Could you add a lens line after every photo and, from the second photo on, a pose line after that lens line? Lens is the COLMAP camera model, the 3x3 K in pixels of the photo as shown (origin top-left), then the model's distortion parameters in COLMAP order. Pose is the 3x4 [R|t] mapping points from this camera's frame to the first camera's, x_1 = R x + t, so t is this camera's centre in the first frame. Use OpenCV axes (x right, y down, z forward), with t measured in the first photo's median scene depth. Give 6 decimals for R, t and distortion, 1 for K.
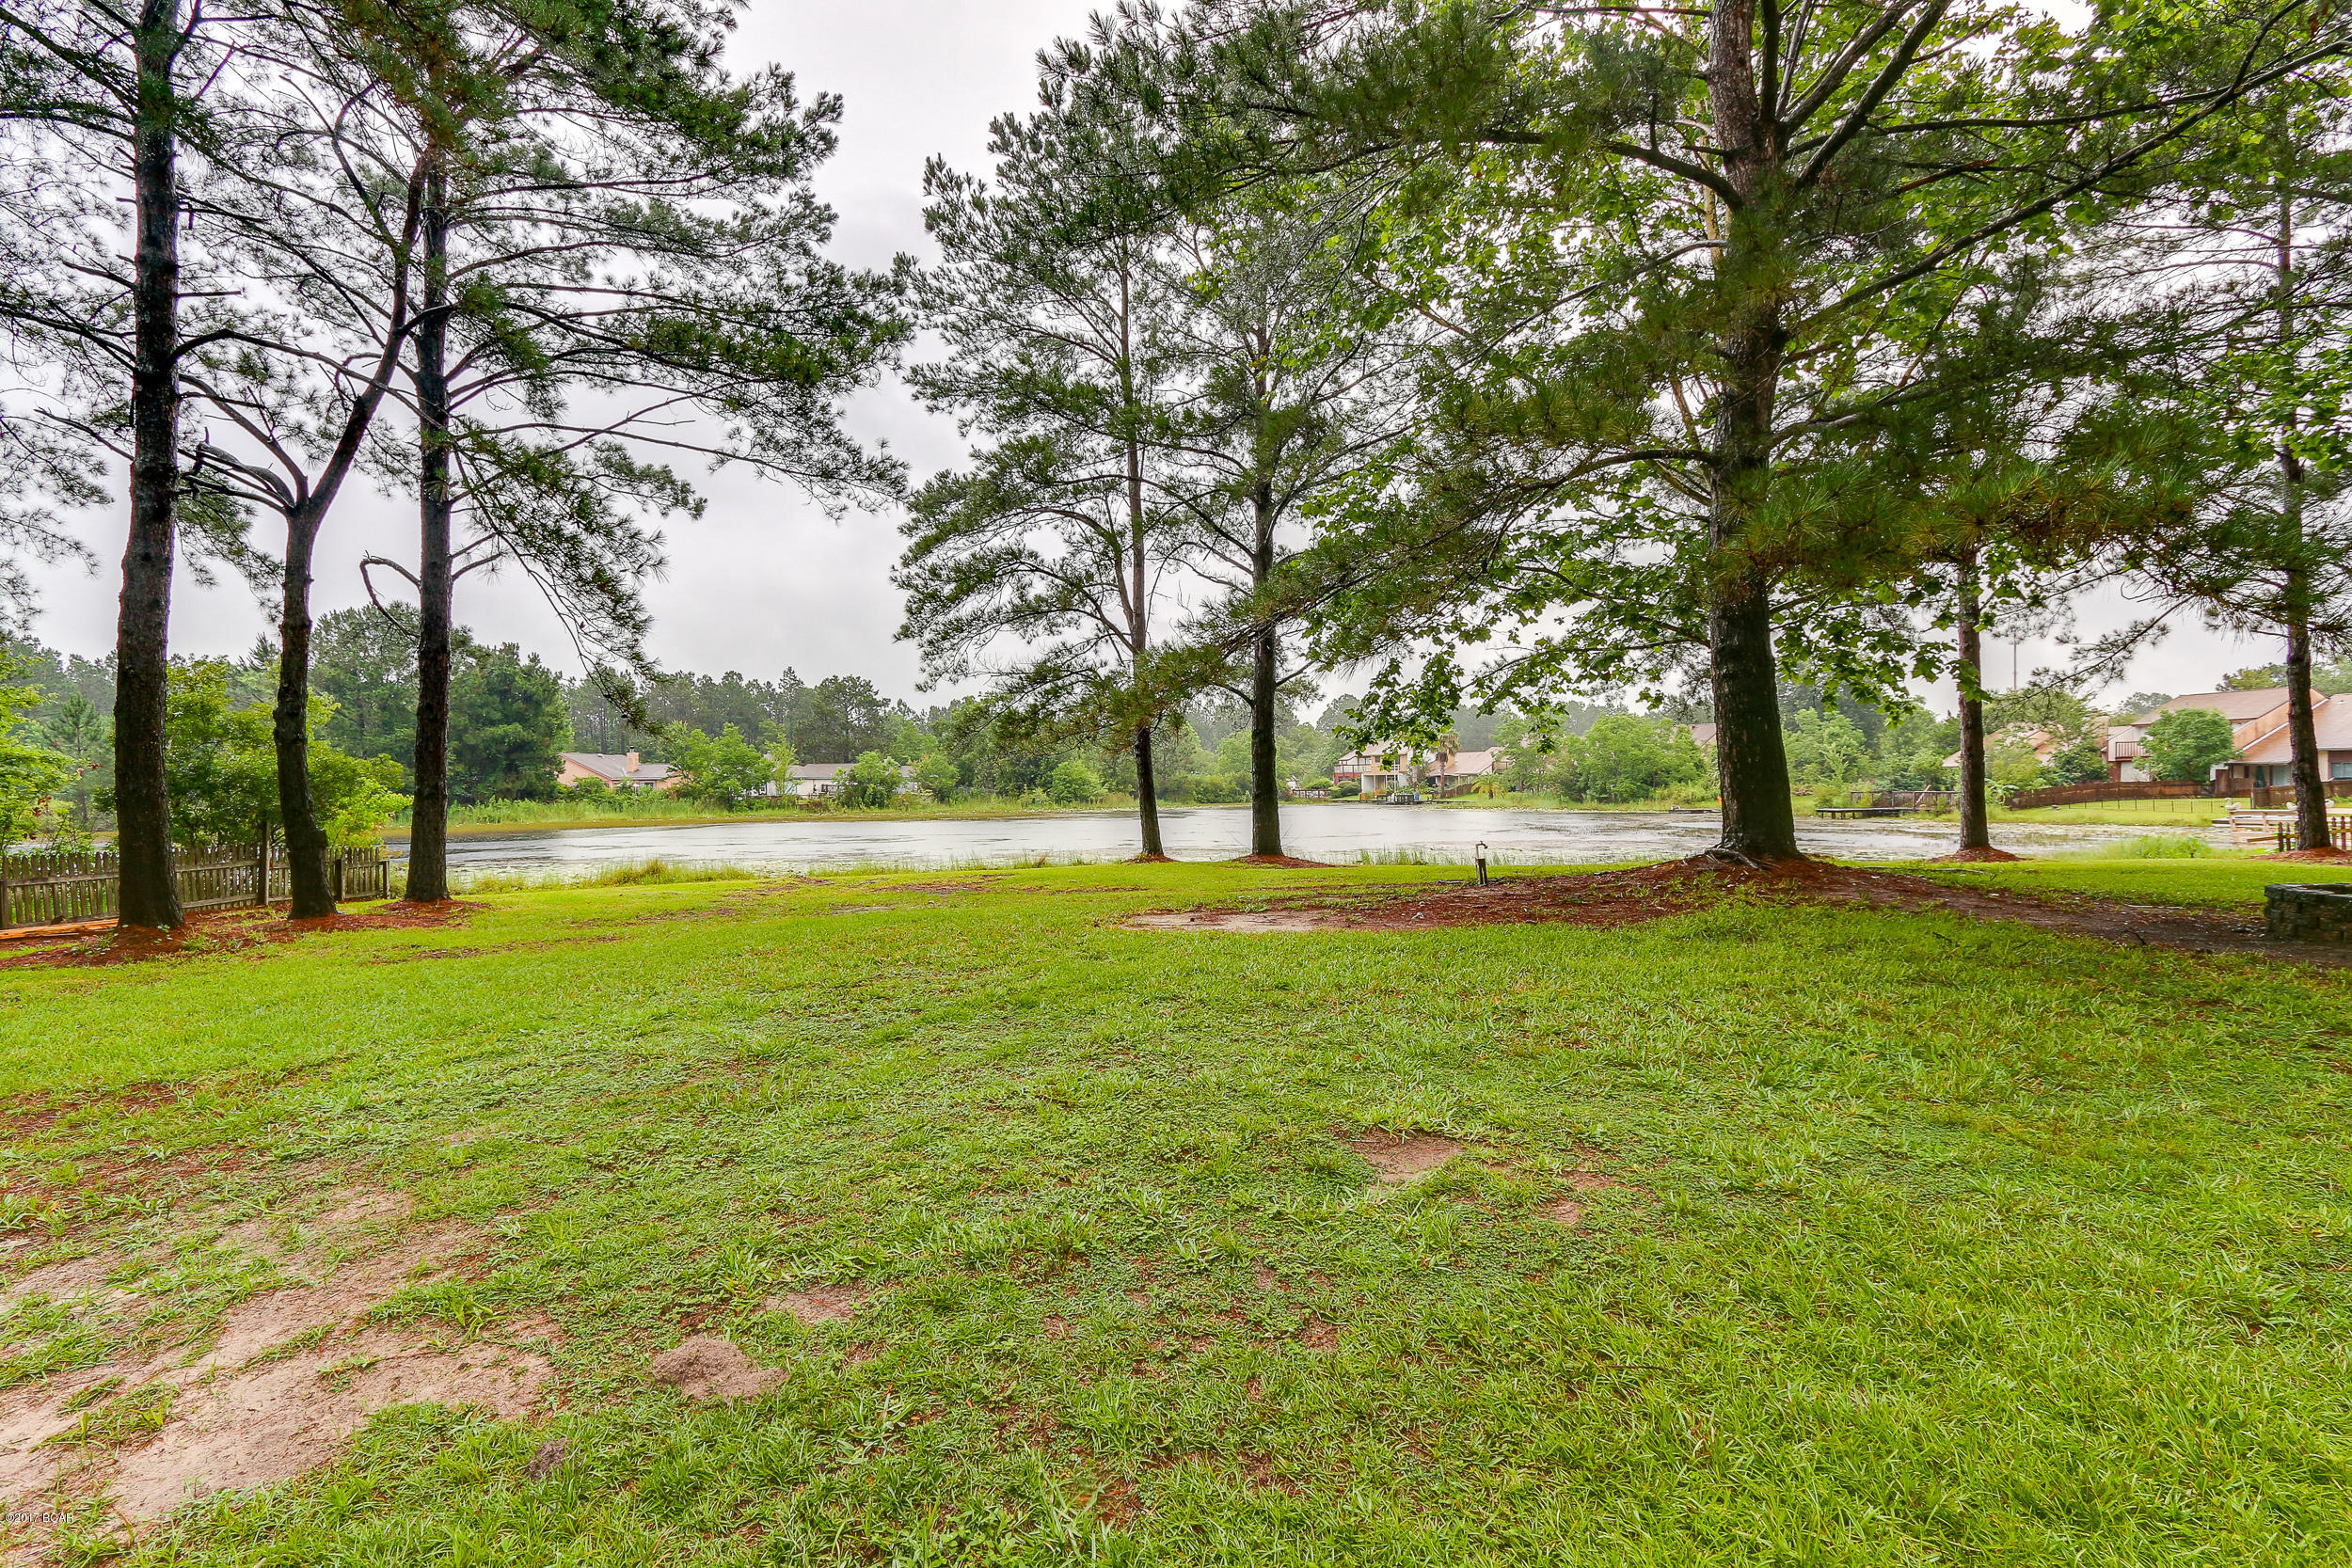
lens RADIAL K [[1129.8, 0, 1184.6], [0, 1129.8, 768.3], [0, 0, 1]] dist [-0.011304, 0.001374]
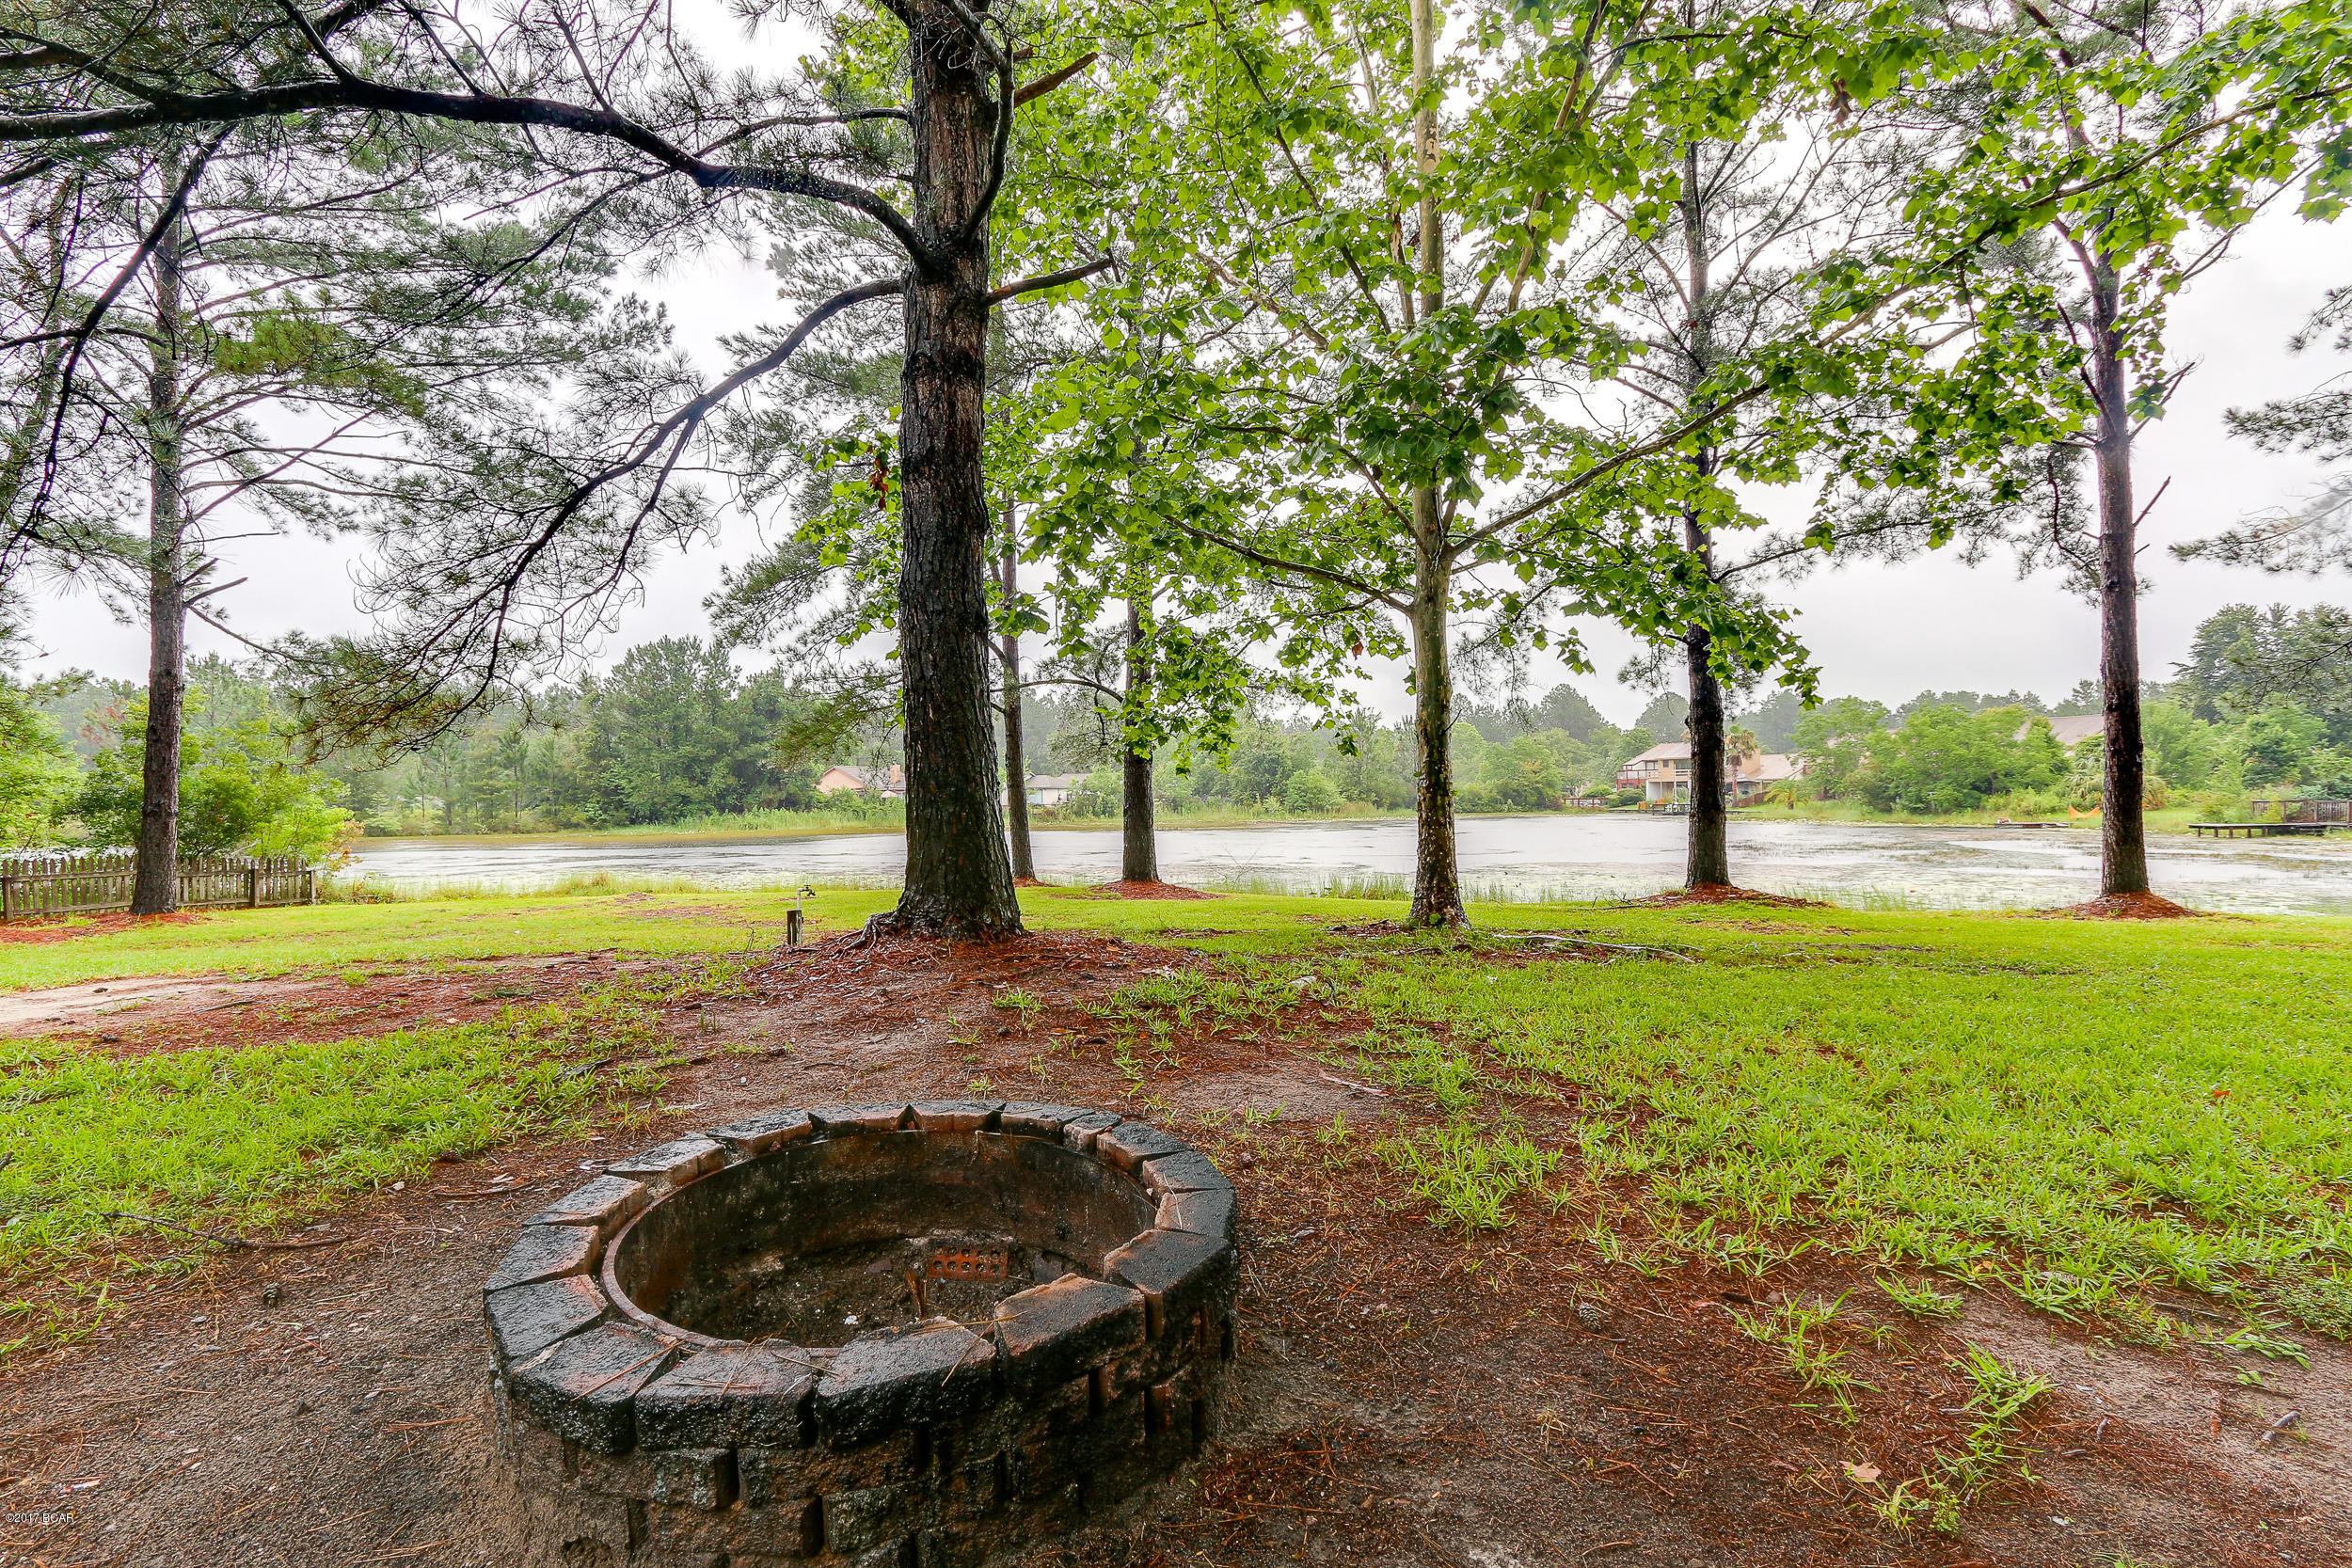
lens RADIAL K [[1129.8, 0, 1143.2], [0, 1129.8, 773.3], [0, 0, 1]] dist [-0.013239, 0.000800]
pose [[0.949214, -0.008730, -0.314509, 0.368761], [0.007903, 0.999961, -0.003903, -0.000451], [0.314531, 0.001220, 0.949247, 0.209483]]
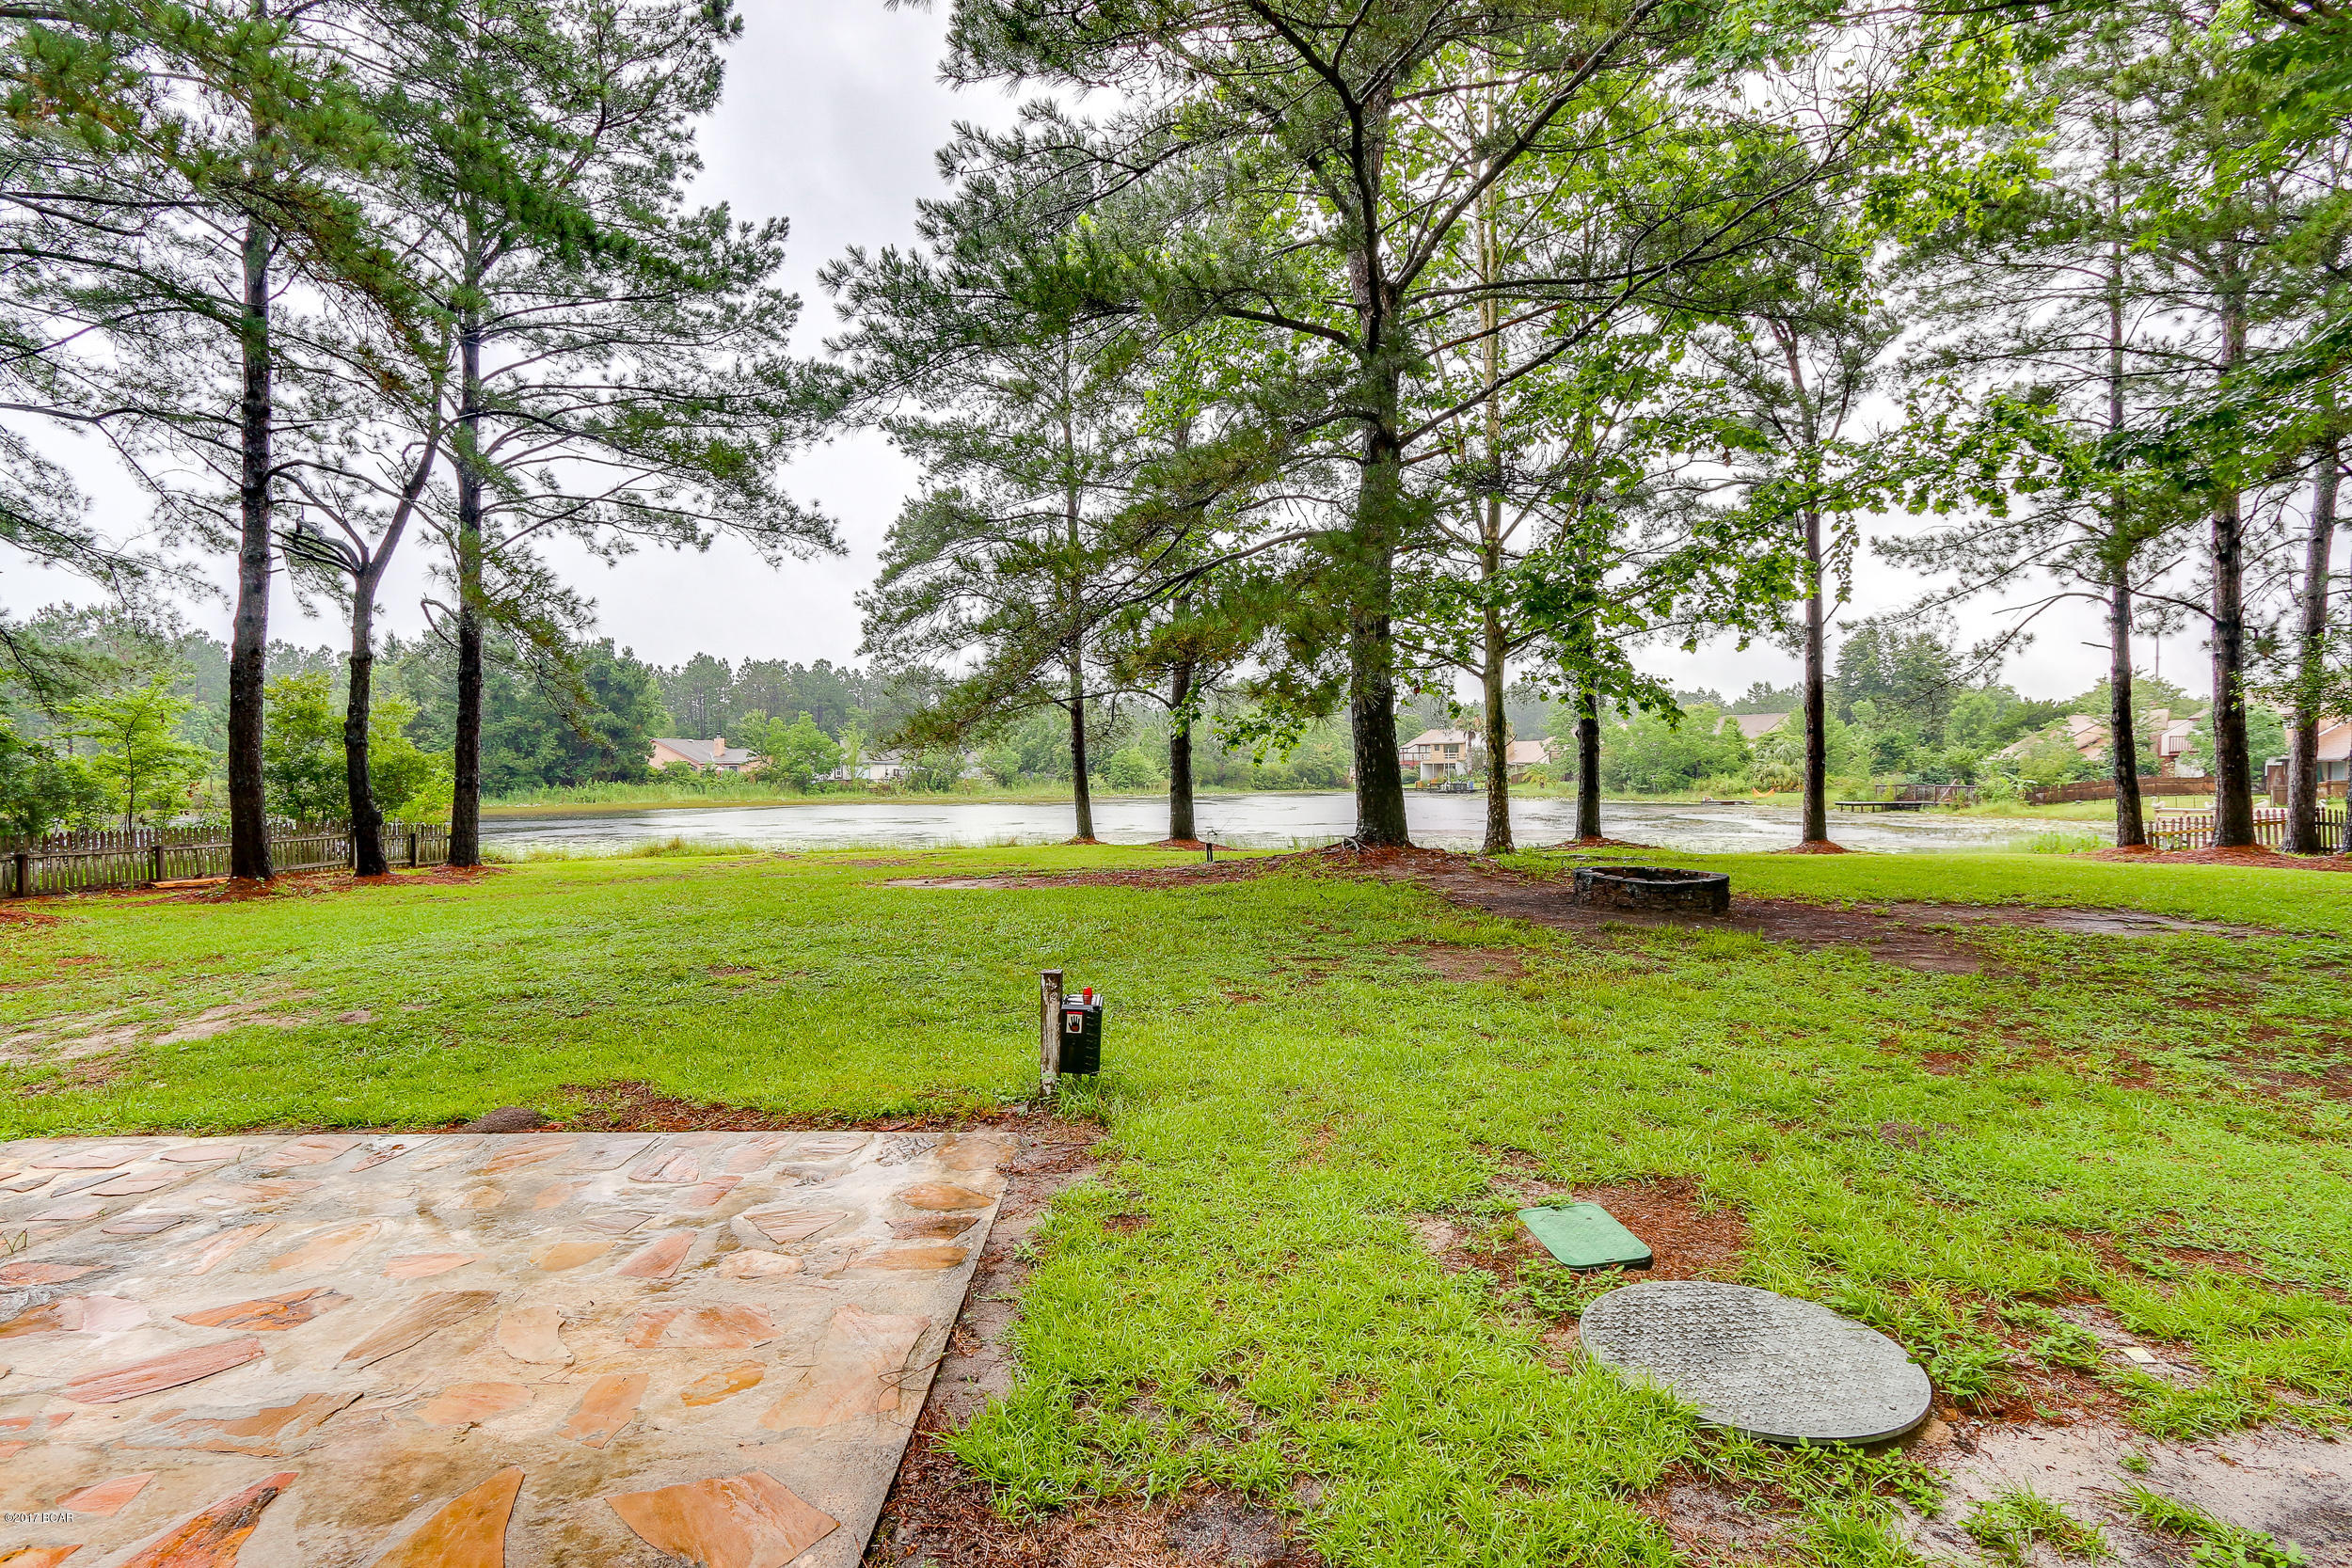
lens RADIAL K [[1133.5, 0, 1169.7], [0, 1133.5, 760.2], [0, 0, 1]] dist [-0.004545, -0.000397]
pose [[0.995571, 0.006127, -0.093818, 0.180368], [-0.005533, 0.999963, 0.006585, -0.011939], [0.093855, -0.006037, 0.995568, -0.155067]]
